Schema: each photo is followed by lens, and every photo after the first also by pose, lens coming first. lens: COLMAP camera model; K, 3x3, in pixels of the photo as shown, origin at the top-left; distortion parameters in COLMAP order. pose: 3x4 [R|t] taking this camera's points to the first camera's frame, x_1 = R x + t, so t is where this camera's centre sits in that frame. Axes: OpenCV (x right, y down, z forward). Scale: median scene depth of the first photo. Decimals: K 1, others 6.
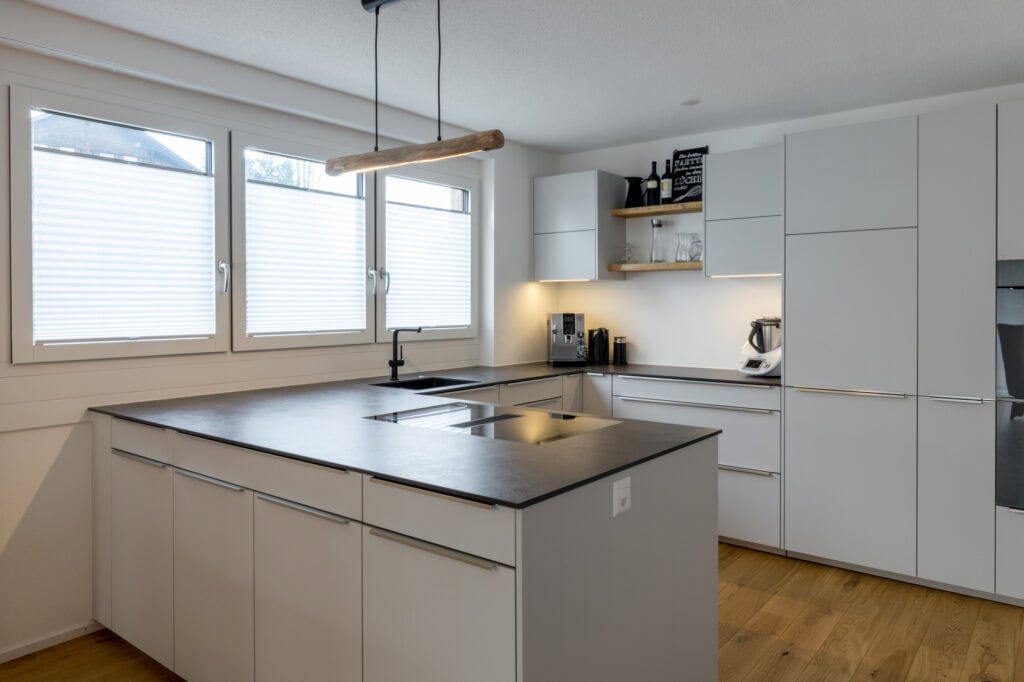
lens RADIAL K [[704.5, 0, 513.9], [0, 704.5, 319.3], [0, 0, 1]] dist [-0.005218, 0.001200]
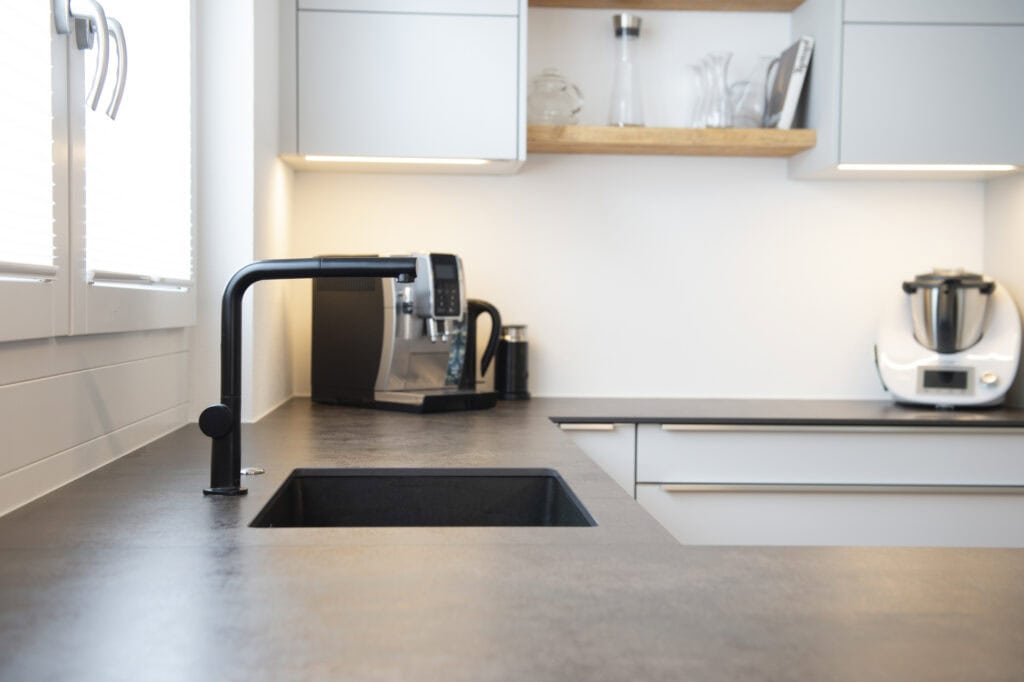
lens RADIAL K [[1259.1, 0, 513.0], [0, 1259.1, 341.6], [0, 0, 1]] dist [0.078375, 0.000000]
pose [[0.742557, -0.010272, 0.669704, -0.309223], [0.004268, 0.999935, 0.010605, 0.027806], [-0.669769, -0.005016, 0.742553, 0.533325]]
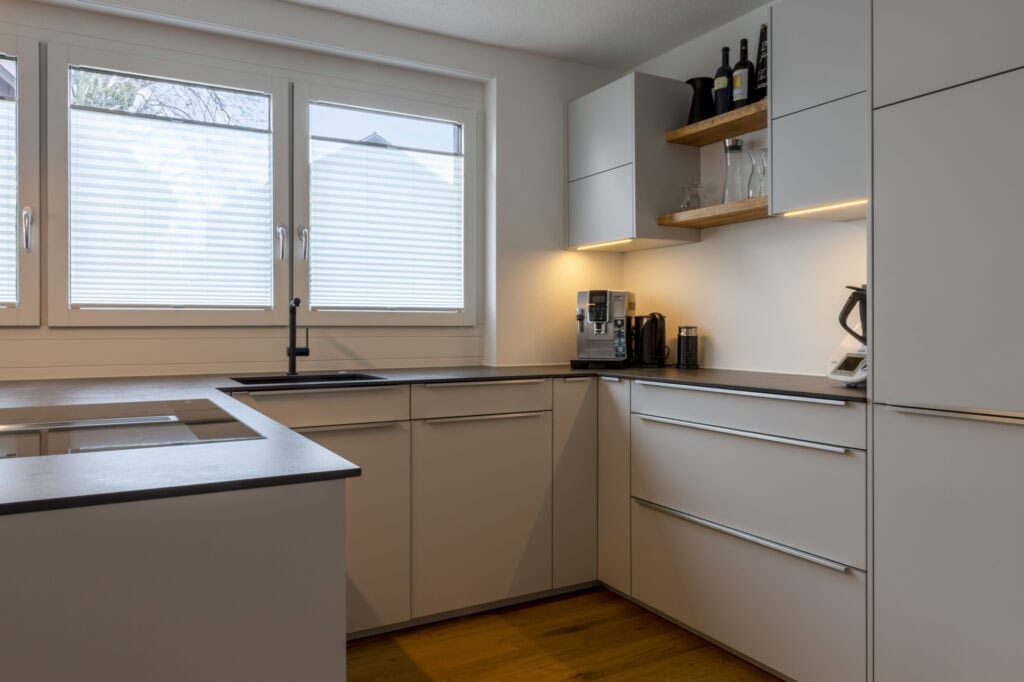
lens RADIAL K [[739.0, 0, 507.7], [0, 739.0, 333.9], [0, 0, 1]] dist [0.005595, 0.006773]
pose [[0.923389, 0.003462, -0.383850, 0.274702], [-0.007155, 0.999941, -0.008194, 0.040521], [0.383799, 0.010313, 0.923359, 0.314161]]
